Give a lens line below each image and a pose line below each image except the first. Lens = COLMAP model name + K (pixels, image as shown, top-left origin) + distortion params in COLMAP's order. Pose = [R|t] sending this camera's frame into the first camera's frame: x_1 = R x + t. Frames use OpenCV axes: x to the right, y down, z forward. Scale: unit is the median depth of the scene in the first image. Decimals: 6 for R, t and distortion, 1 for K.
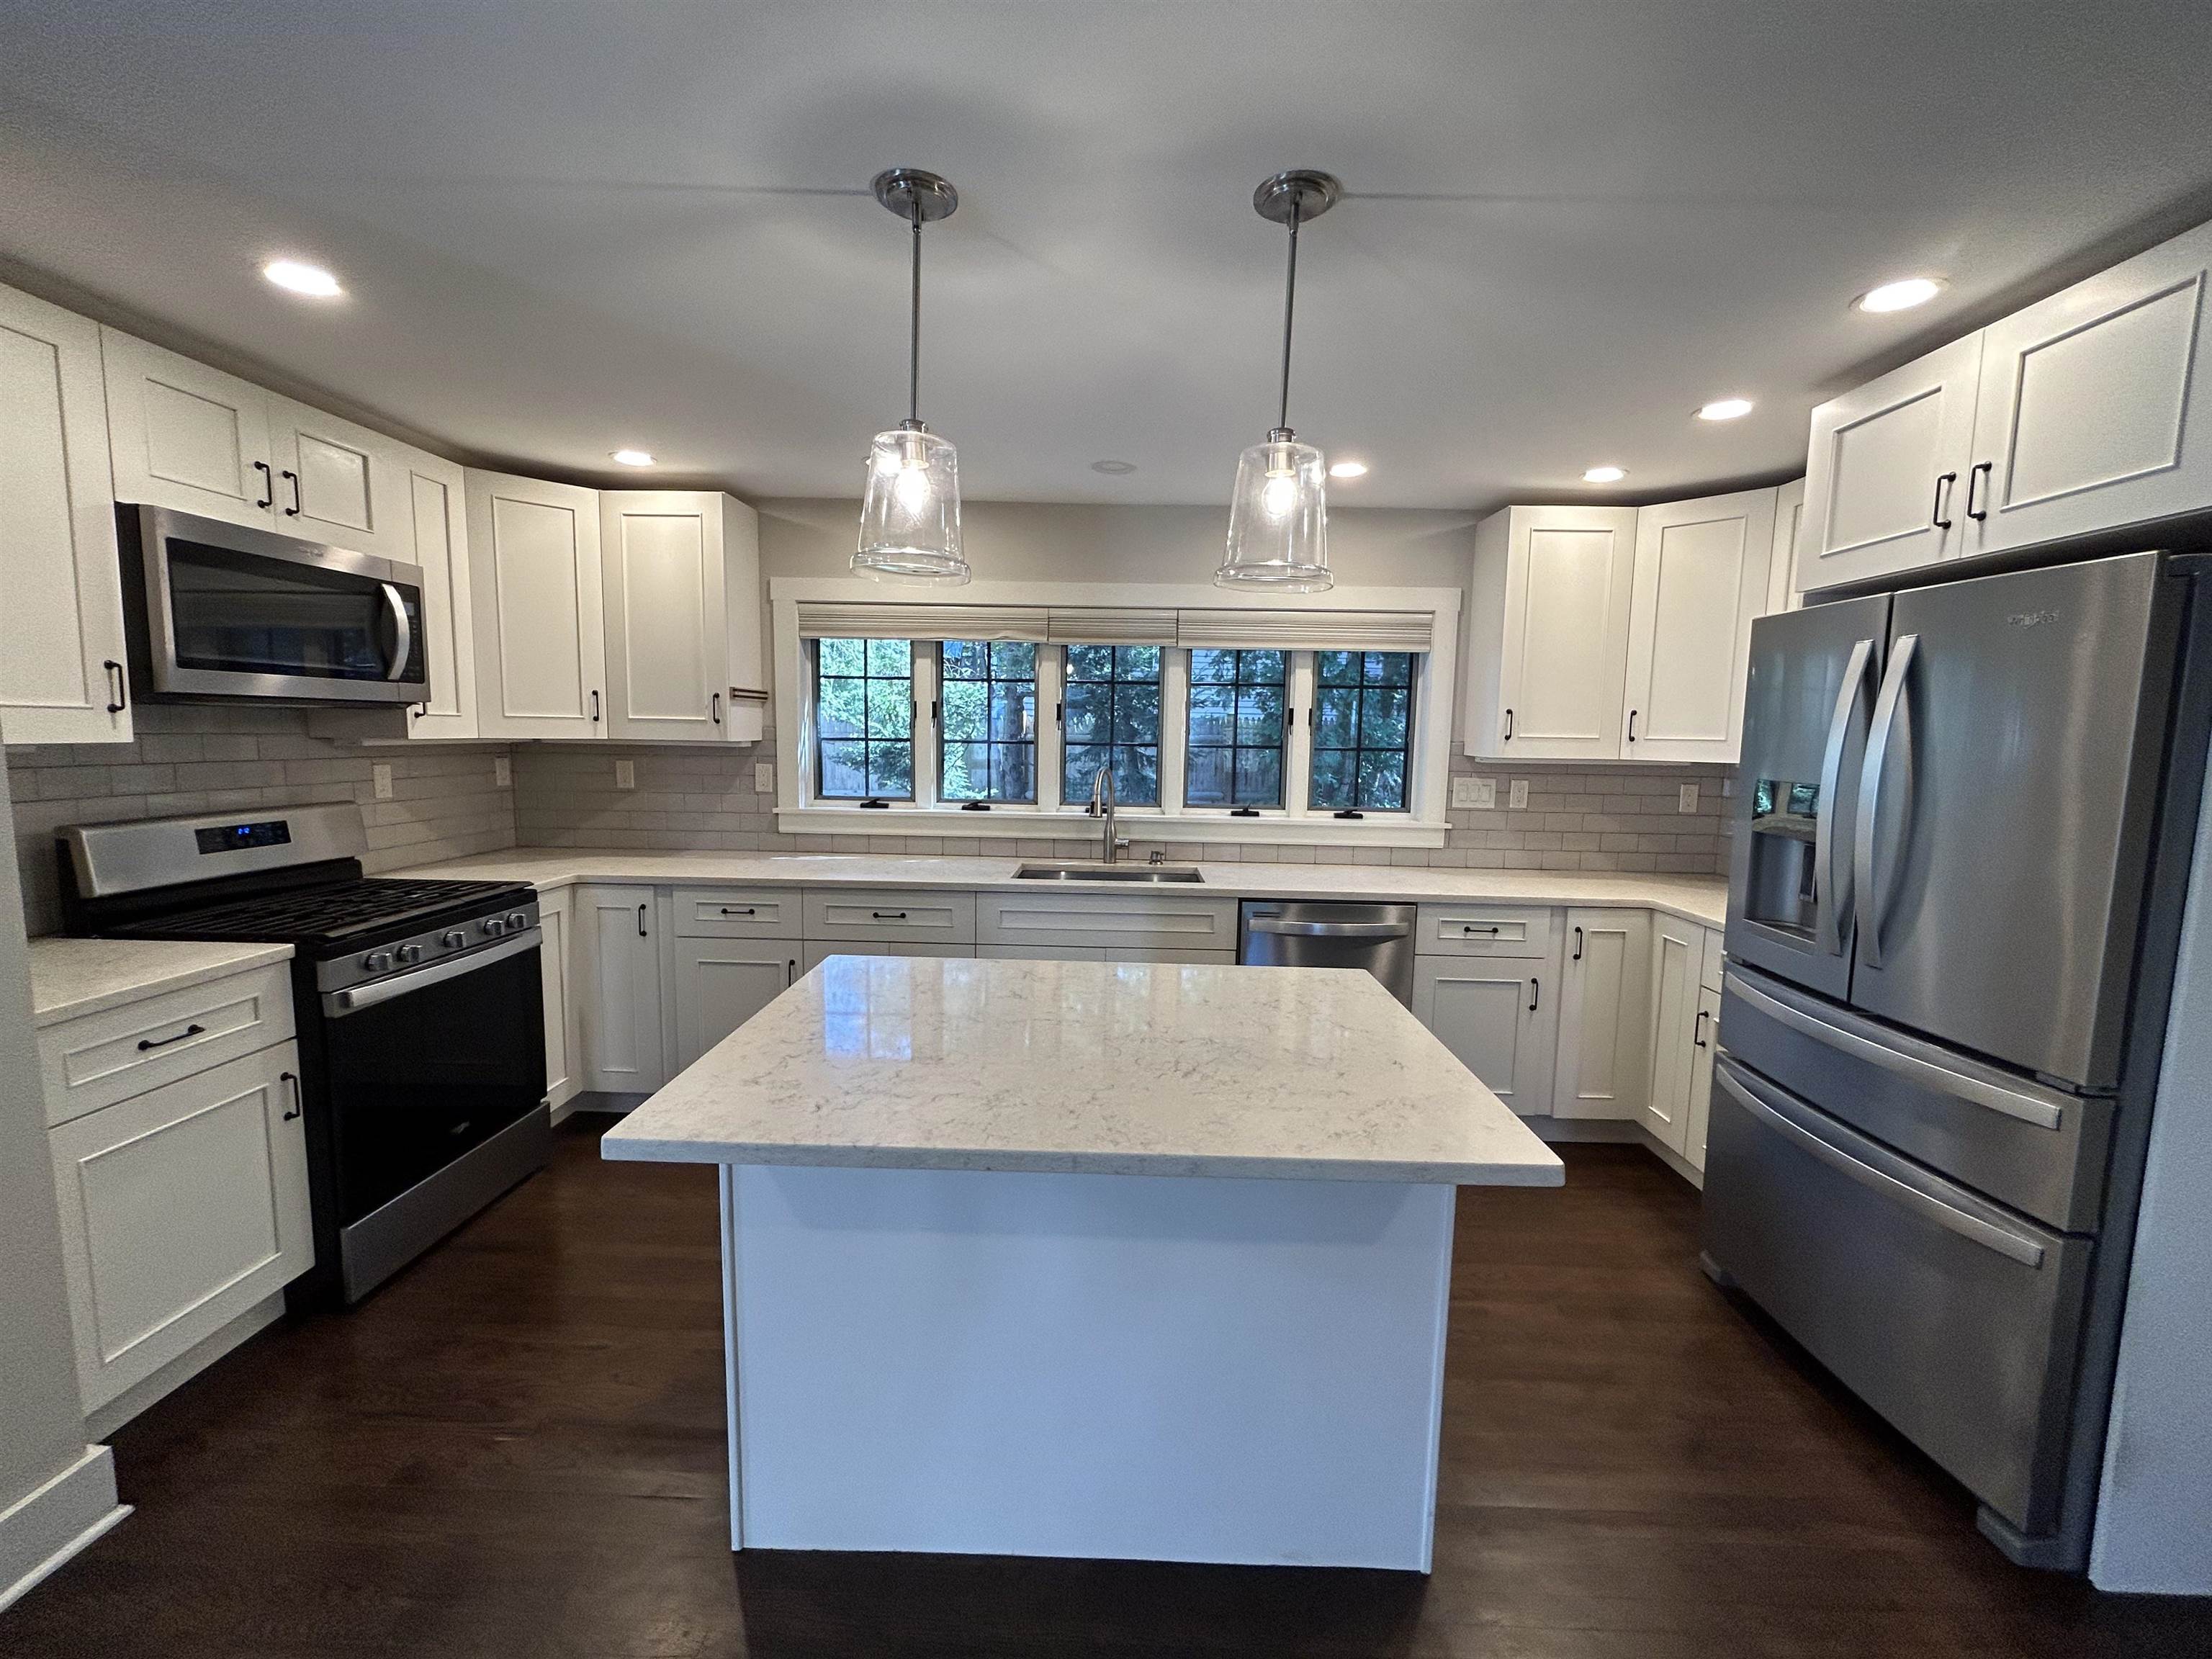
lens RADIAL K [[885.8, 0, 1105.5], [0, 885.8, 825.8], [0, 0, 1]] dist [-0.003332, 0.002412]
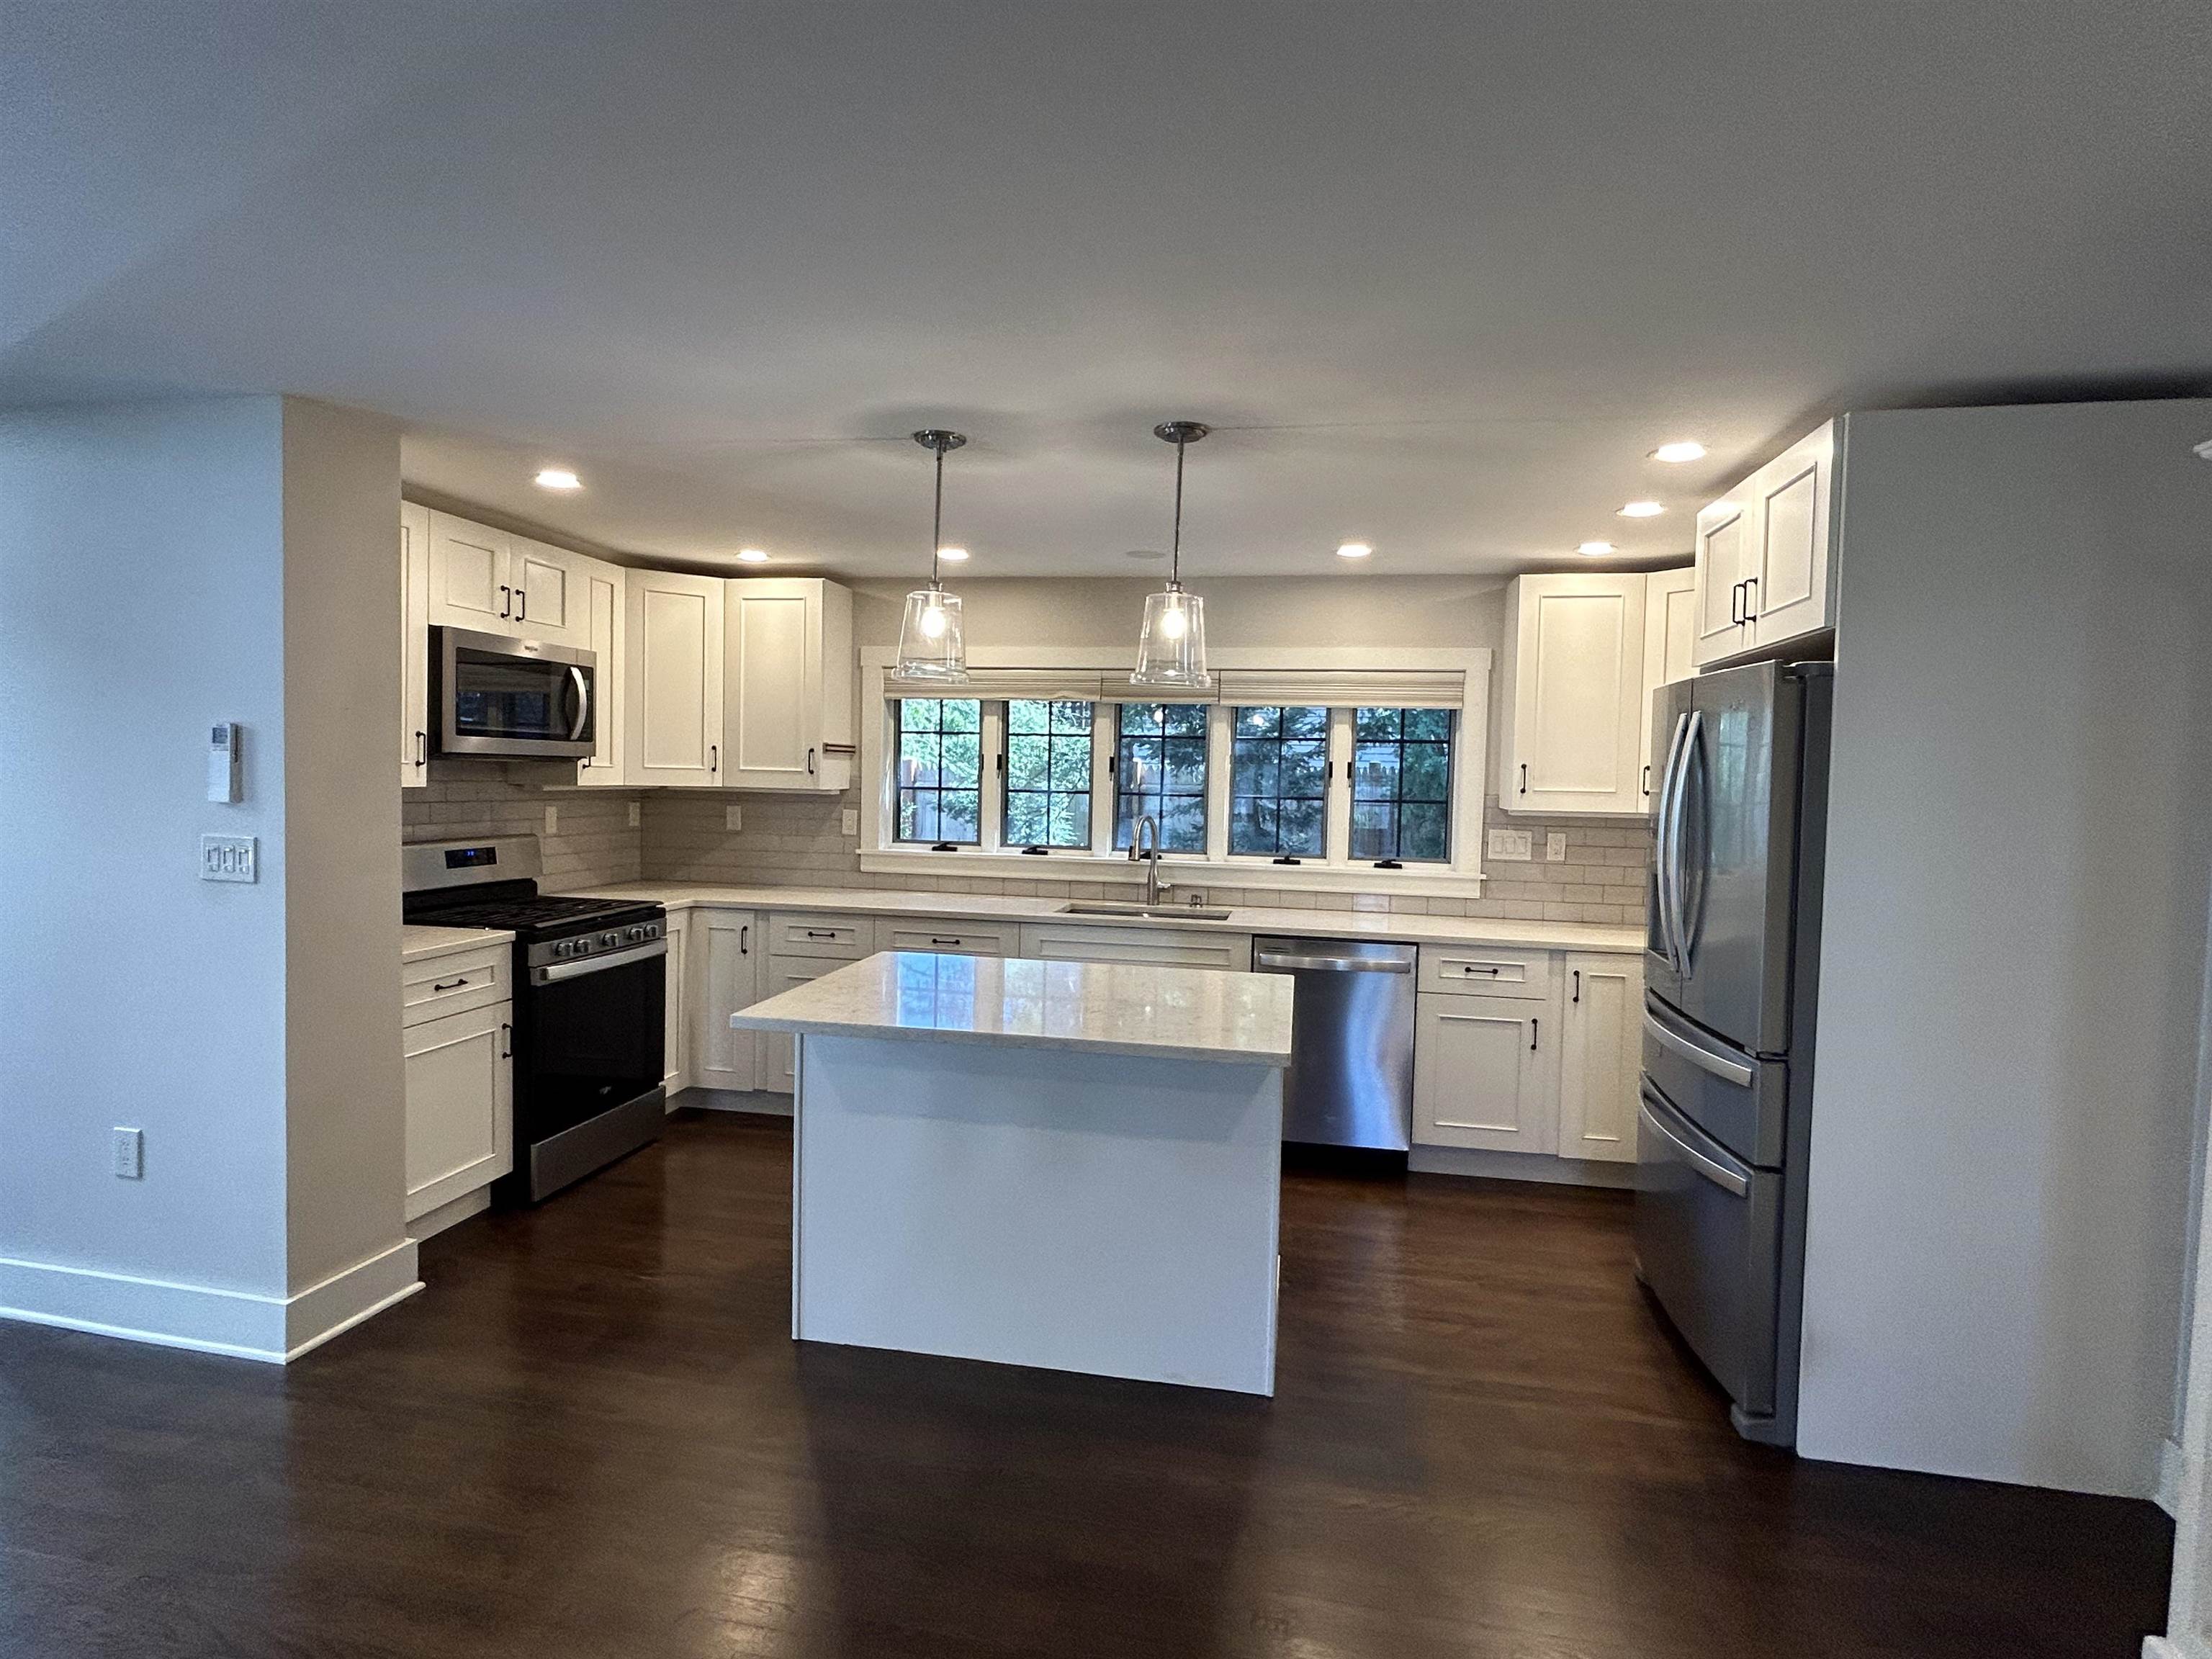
lens RADIAL K [[1105.5, 0, 1099.9], [0, 1105.5, 824.1], [0, 0, 1]] dist [0.004978, -0.001501]
pose [[0.986801, 0.011964, -0.161494, 0.185832], [-0.022816, 0.997591, -0.065509, 0.039793], [0.160321, 0.068329, 0.984697, -0.396354]]
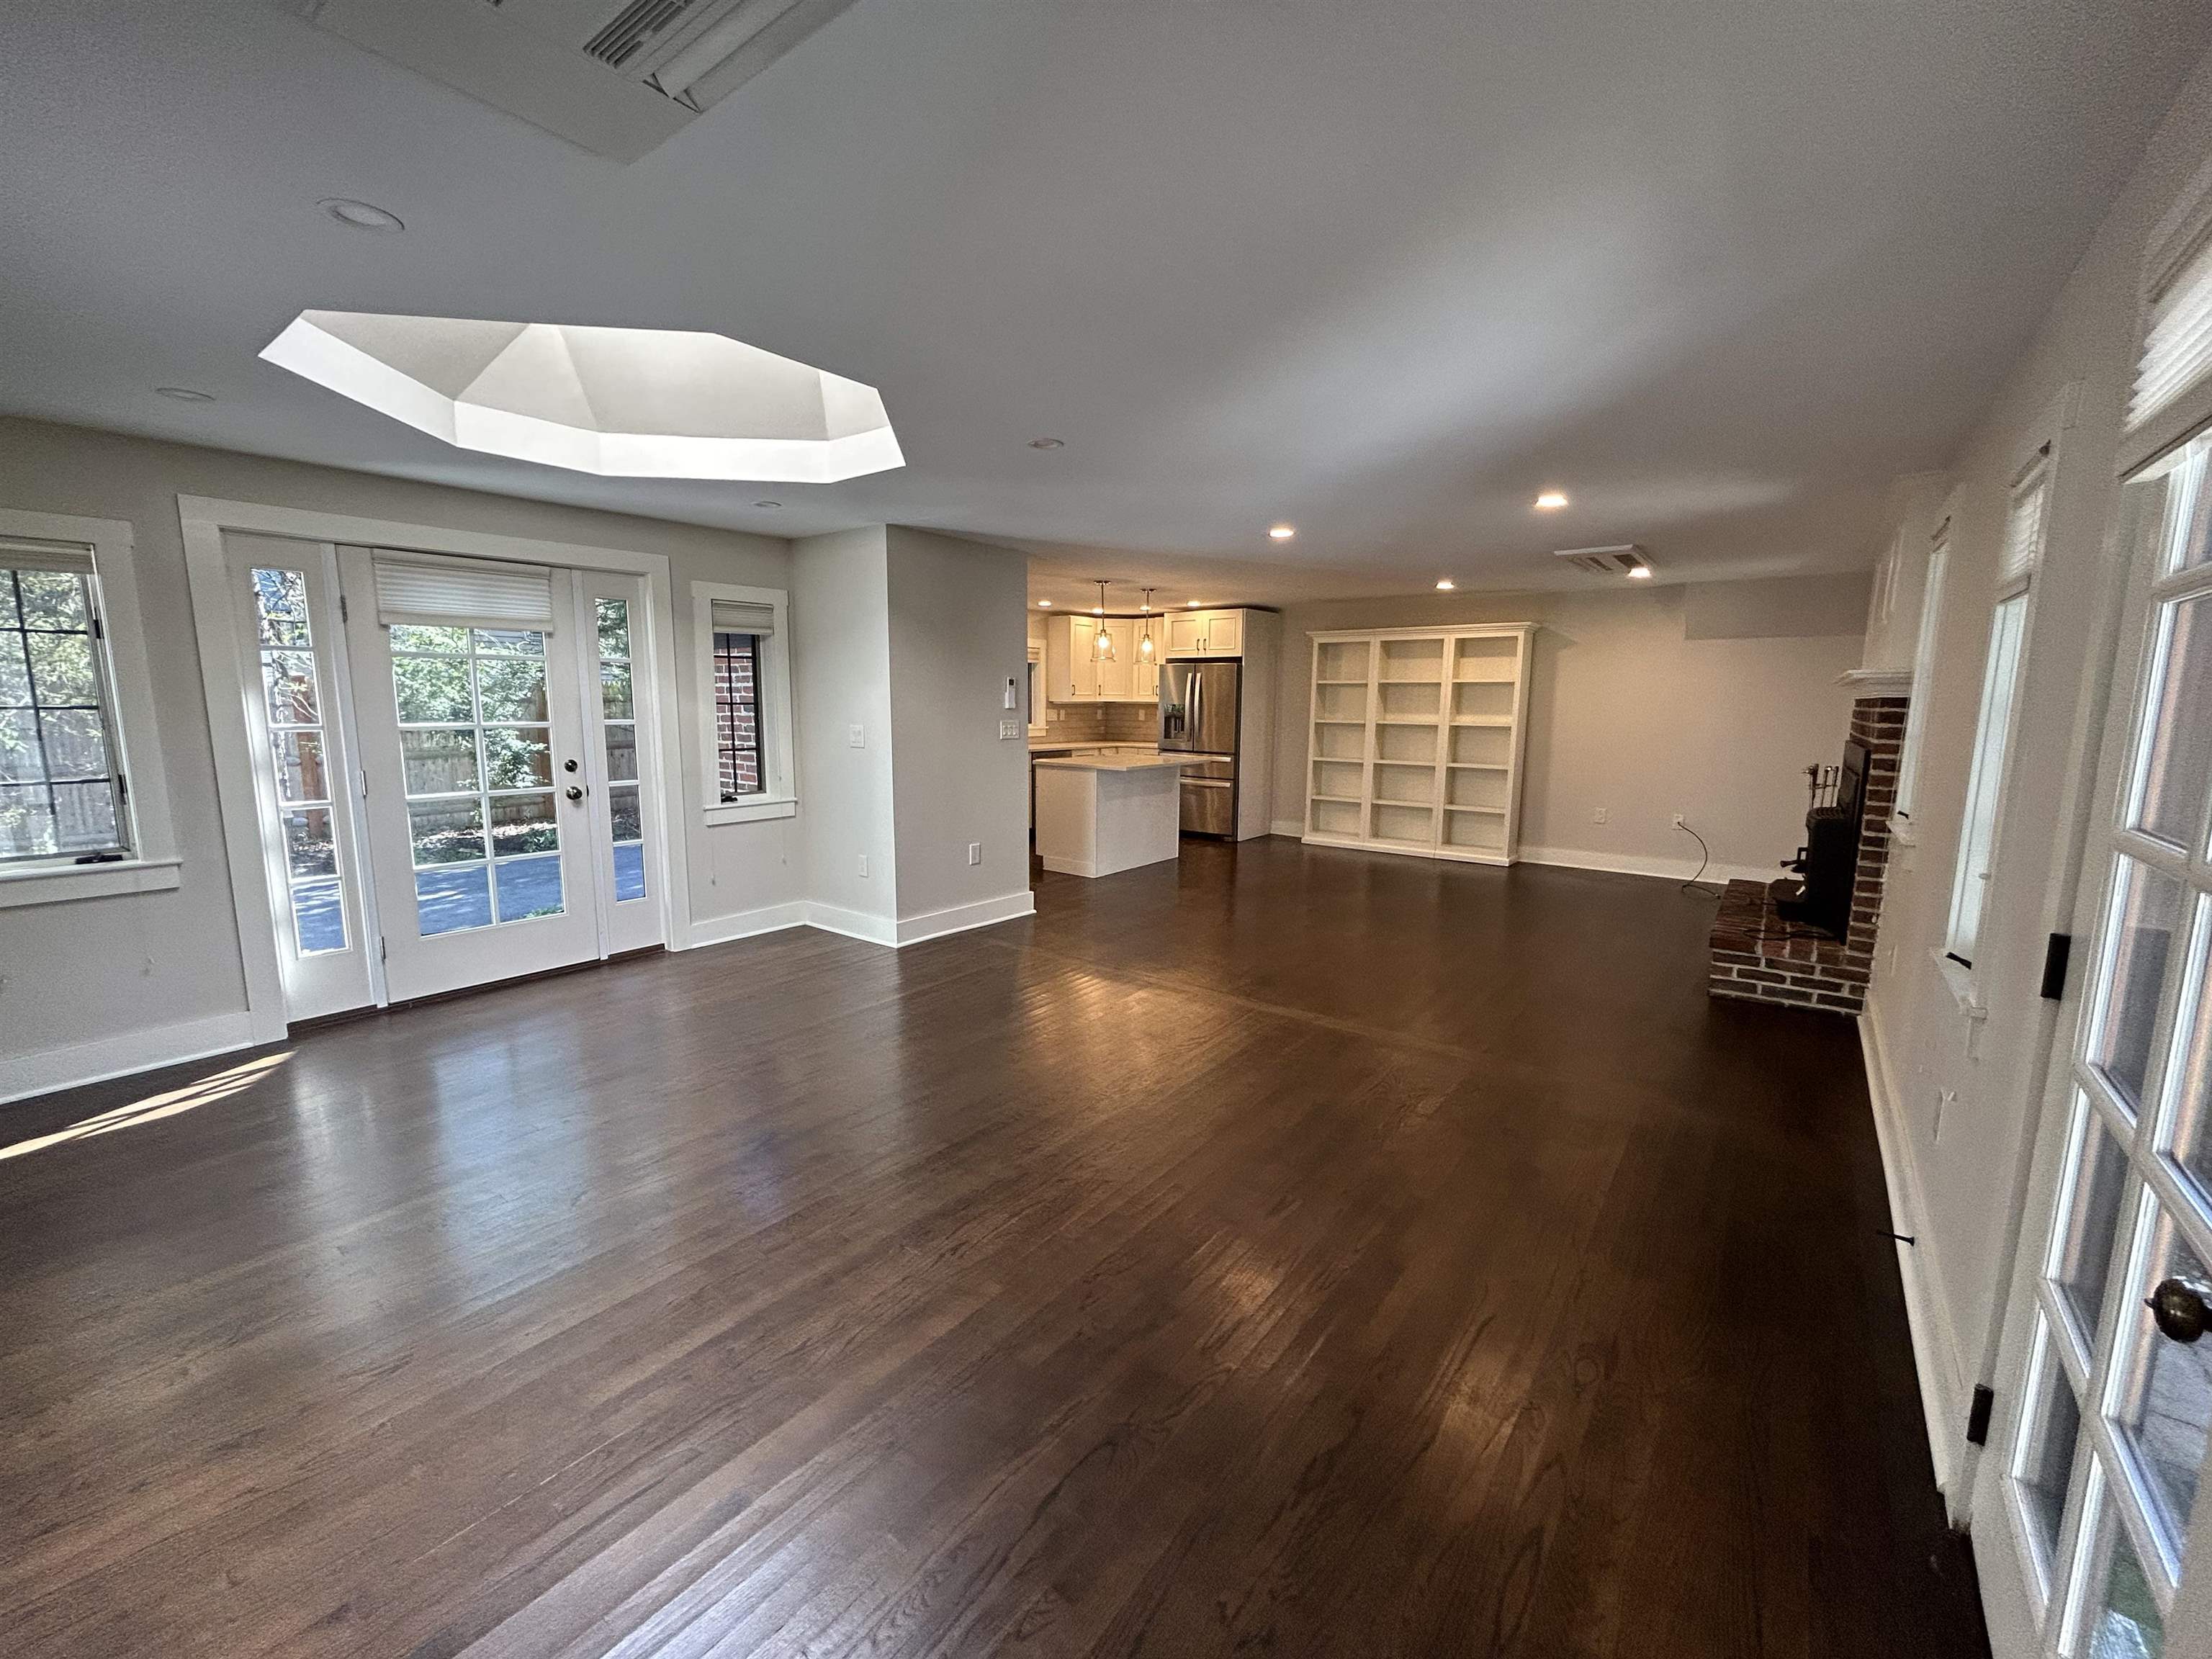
lens RADIAL K [[885.8, 0, 1106.1], [0, 885.8, 819.1], [0, 0, 1]] dist [-0.003332, 0.002412]
pose [[0.586349, -0.123648, 0.800566, -2.022135], [0.089746, 0.992114, 0.087501, 0.069440], [-0.805072, 0.020541, 0.592821, -0.875400]]
